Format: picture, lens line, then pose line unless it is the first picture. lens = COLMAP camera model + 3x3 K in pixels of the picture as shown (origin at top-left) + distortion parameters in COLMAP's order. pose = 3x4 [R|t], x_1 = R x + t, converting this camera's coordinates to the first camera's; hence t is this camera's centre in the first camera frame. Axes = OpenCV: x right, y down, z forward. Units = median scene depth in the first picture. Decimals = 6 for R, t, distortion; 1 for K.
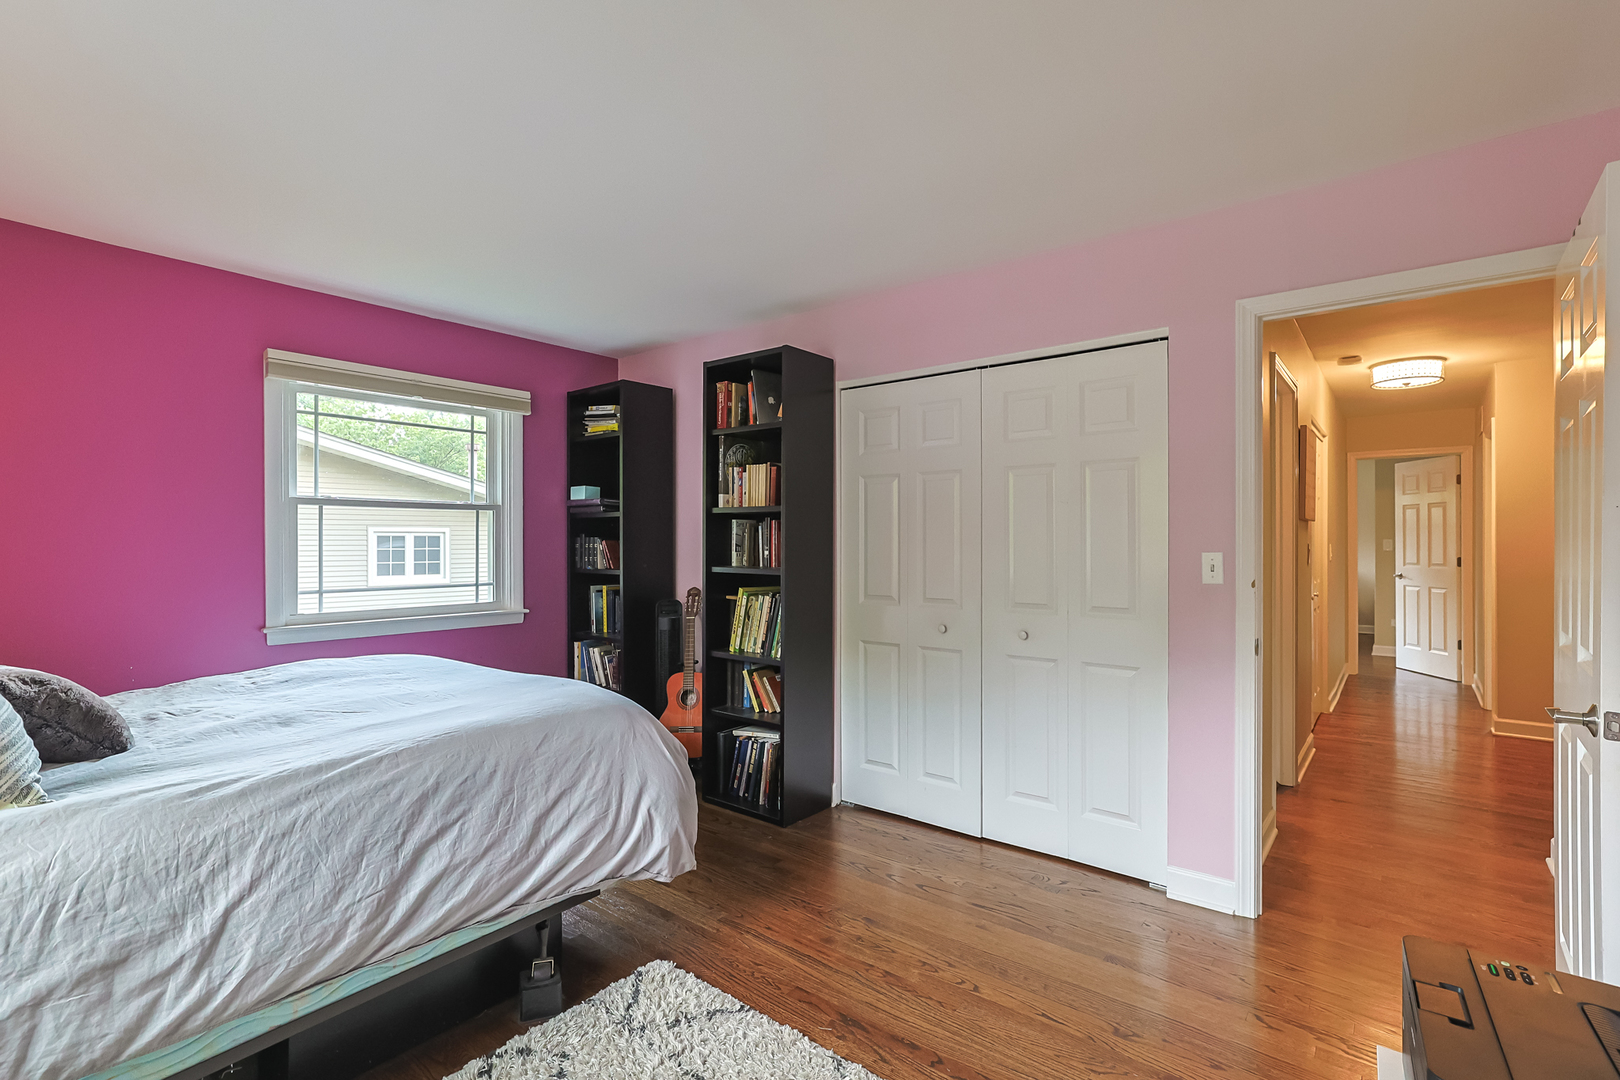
lens RADIAL K [[731.6, 0, 807.3], [0, 731.6, 536.5], [0, 0, 1]] dist [-0.025969, 0.017377]
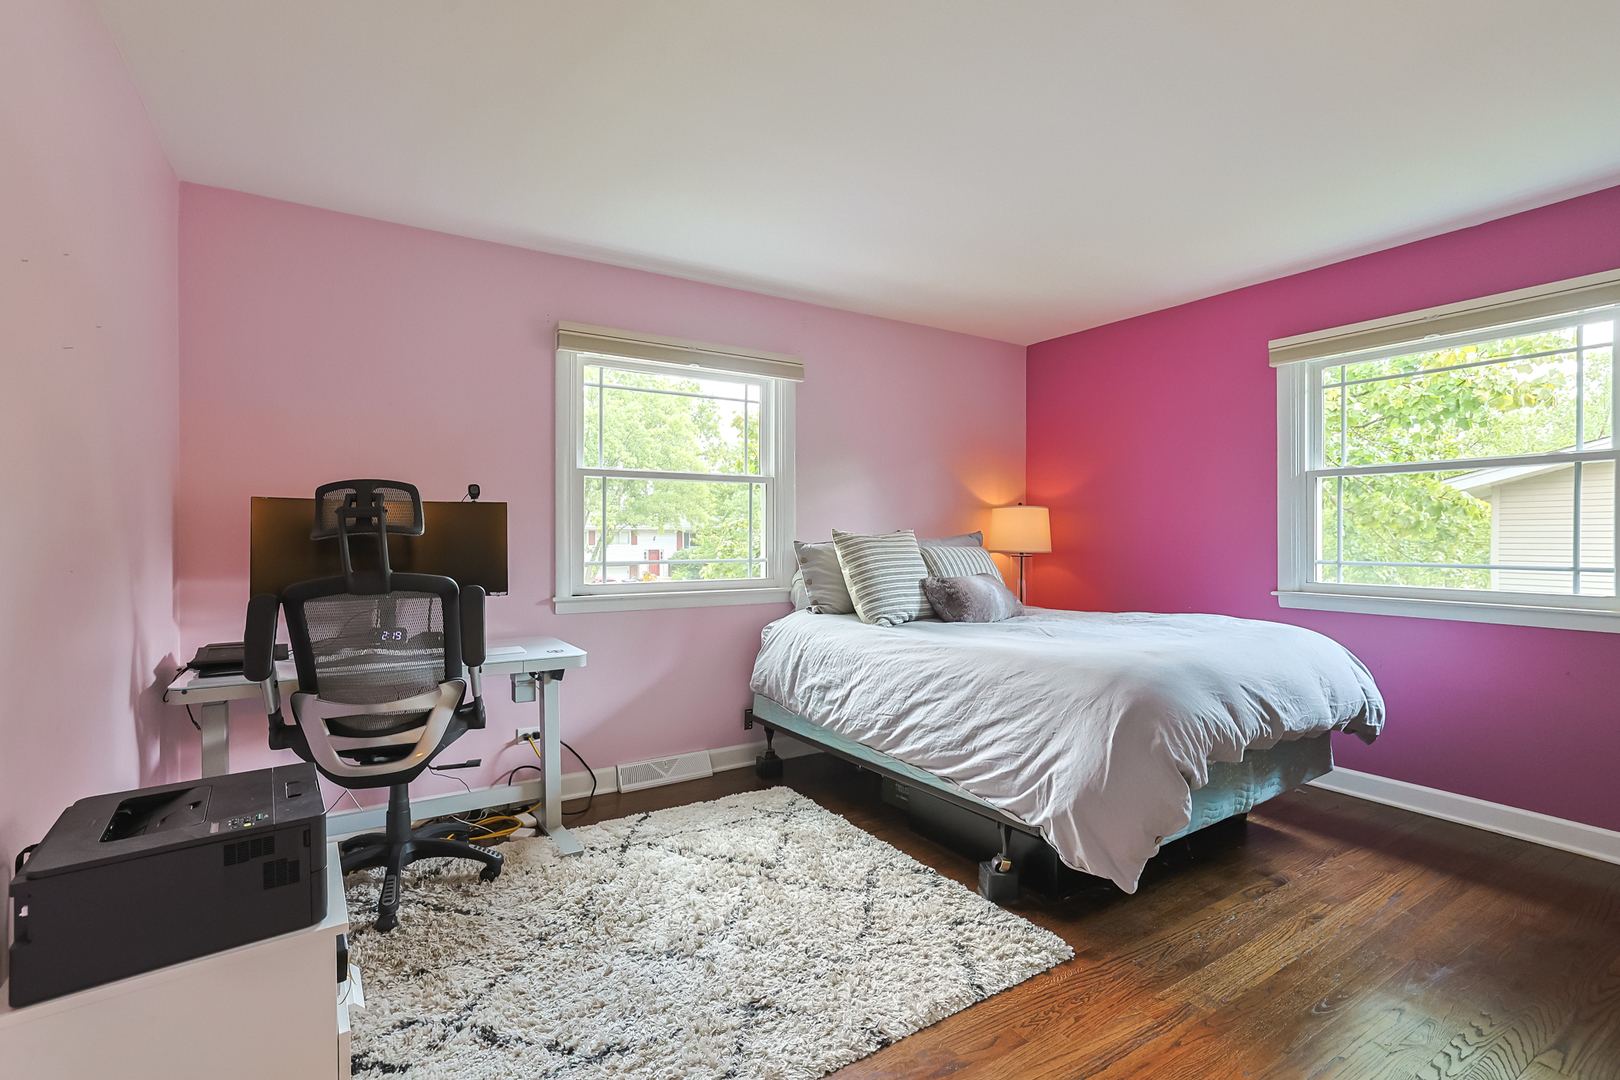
lens RADIAL K [[731.6, 0, 807.3], [0, 731.6, 536.5], [0, 0, 1]] dist [-0.025969, 0.017377]
pose [[-0.299858, -0.001537, -0.953982, 0.977717], [0.010263, 0.999936, -0.004837, 0.072154], [0.953929, -0.011242, -0.299823, 1.195156]]
